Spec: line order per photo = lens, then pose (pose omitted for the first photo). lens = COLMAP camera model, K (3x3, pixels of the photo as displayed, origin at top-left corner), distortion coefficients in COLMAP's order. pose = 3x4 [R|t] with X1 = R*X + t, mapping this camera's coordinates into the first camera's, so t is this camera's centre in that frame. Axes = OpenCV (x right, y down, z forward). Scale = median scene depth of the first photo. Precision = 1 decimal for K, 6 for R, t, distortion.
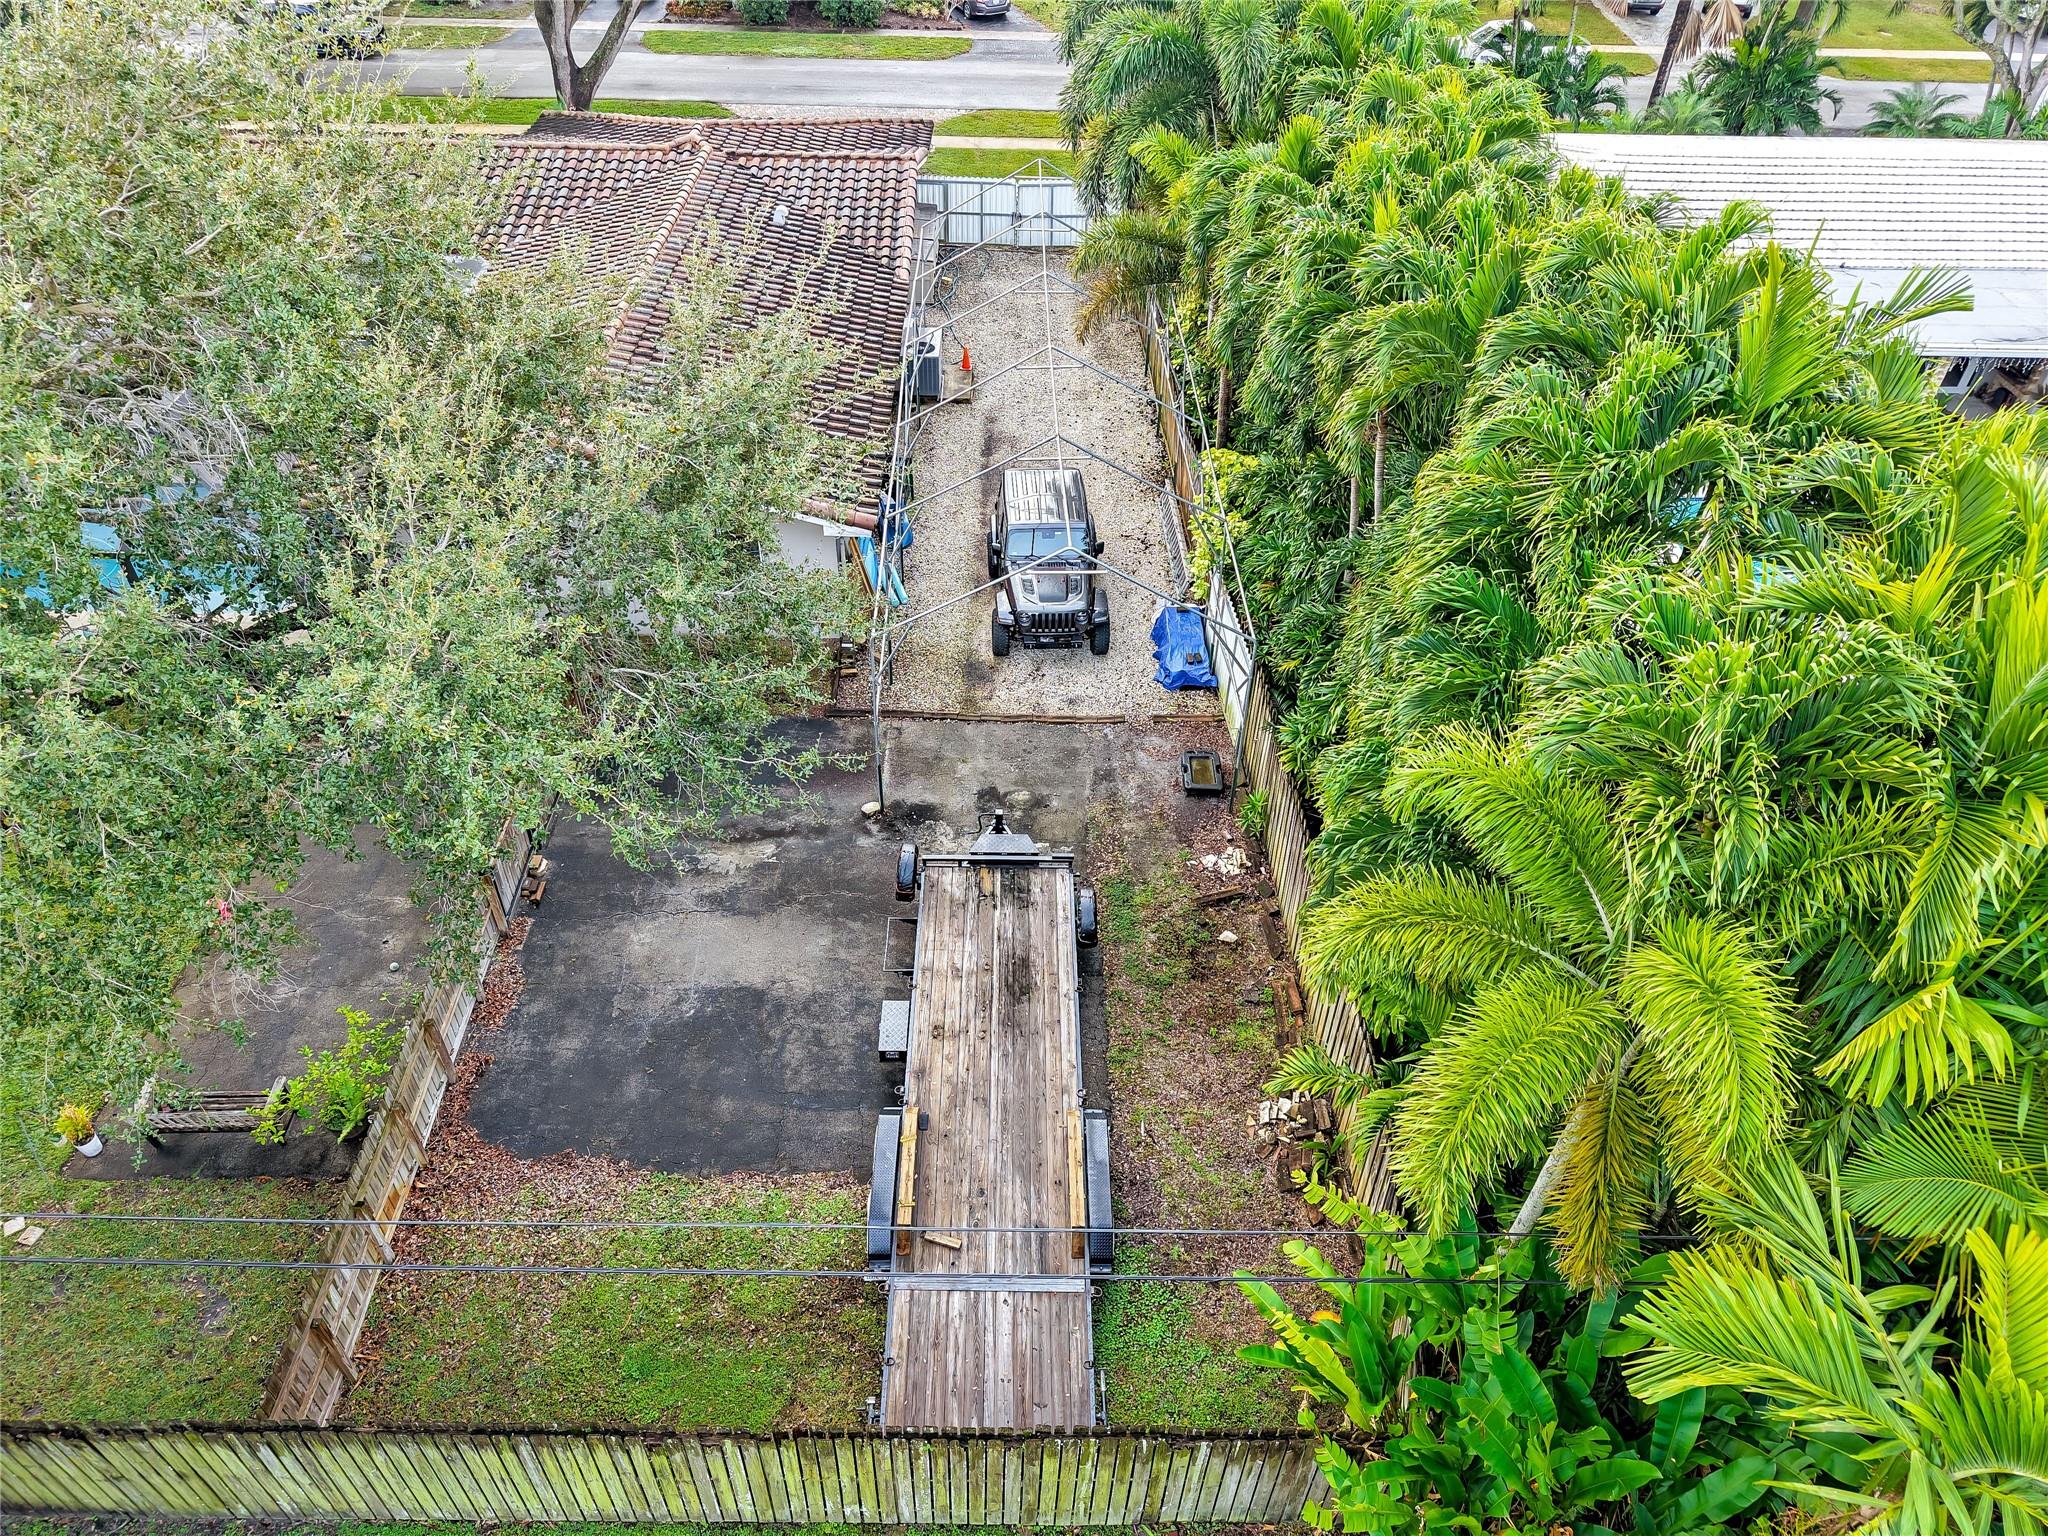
lens RADIAL K [[1390.5, 0, 1020.9], [0, 1390.5, 777.0], [0, 0, 1]] dist [0.013607, -0.004840]
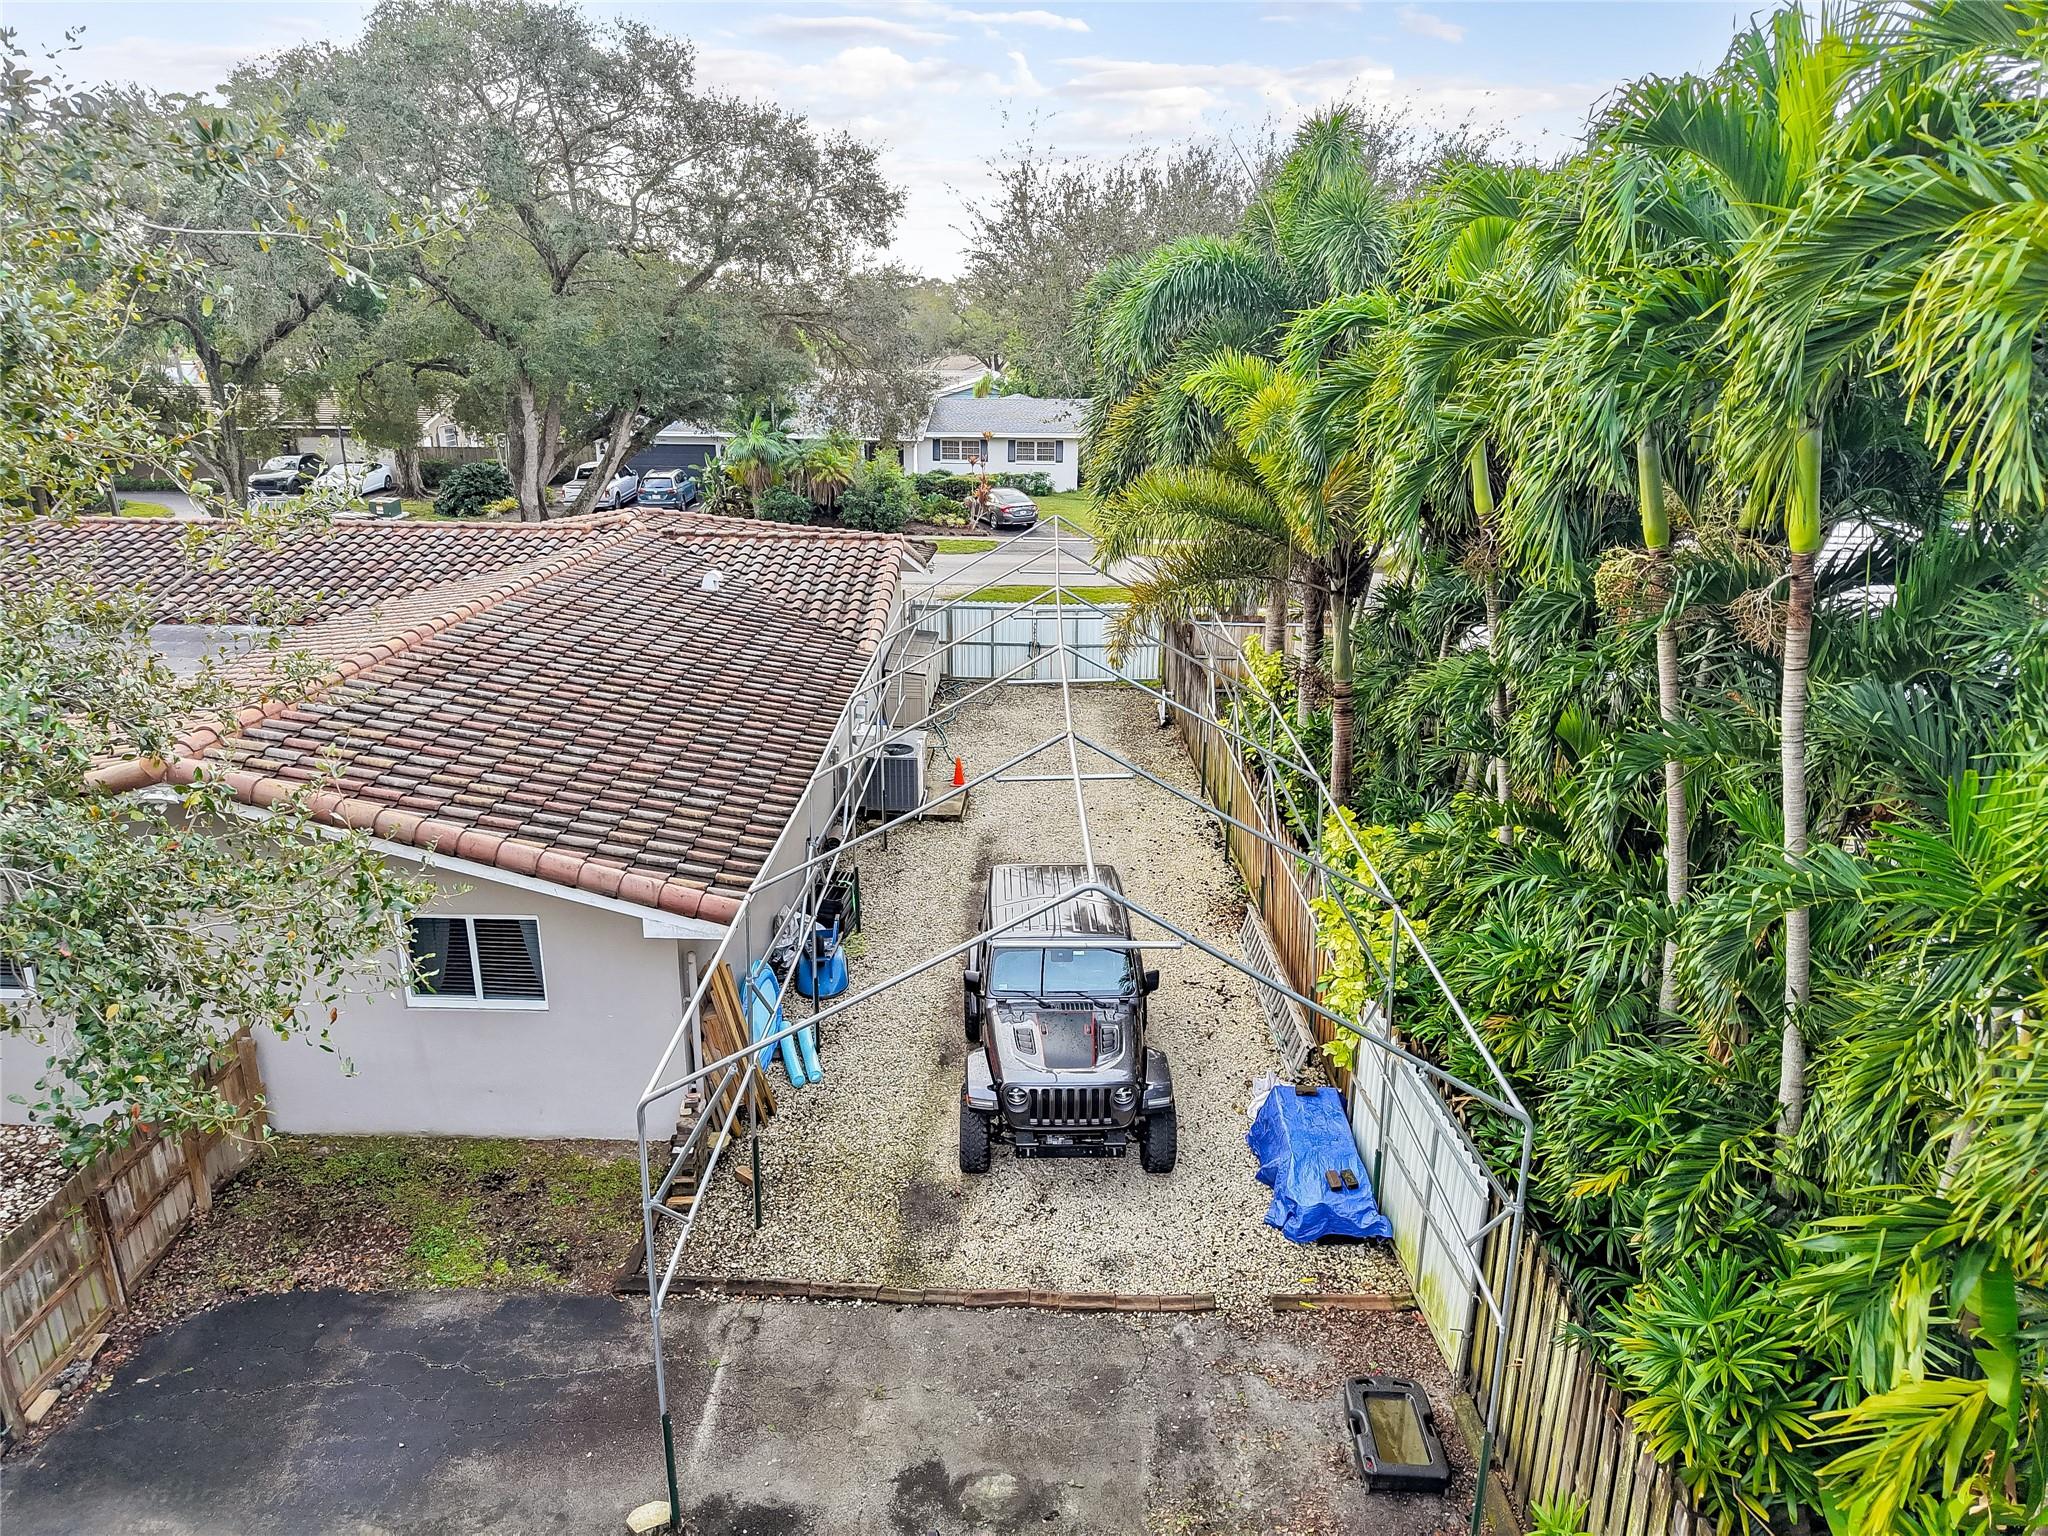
lens RADIAL K [[1390.5, 0, 1002.1], [0, 1390.5, 781.2], [0, 0, 1]] dist [0.013607, -0.004840]
pose [[0.999186, -0.002992, -0.040236, 0.018906], [-0.012453, 0.925691, -0.378075, -0.024561], [0.038377, 0.378268, 0.924900, 0.454440]]
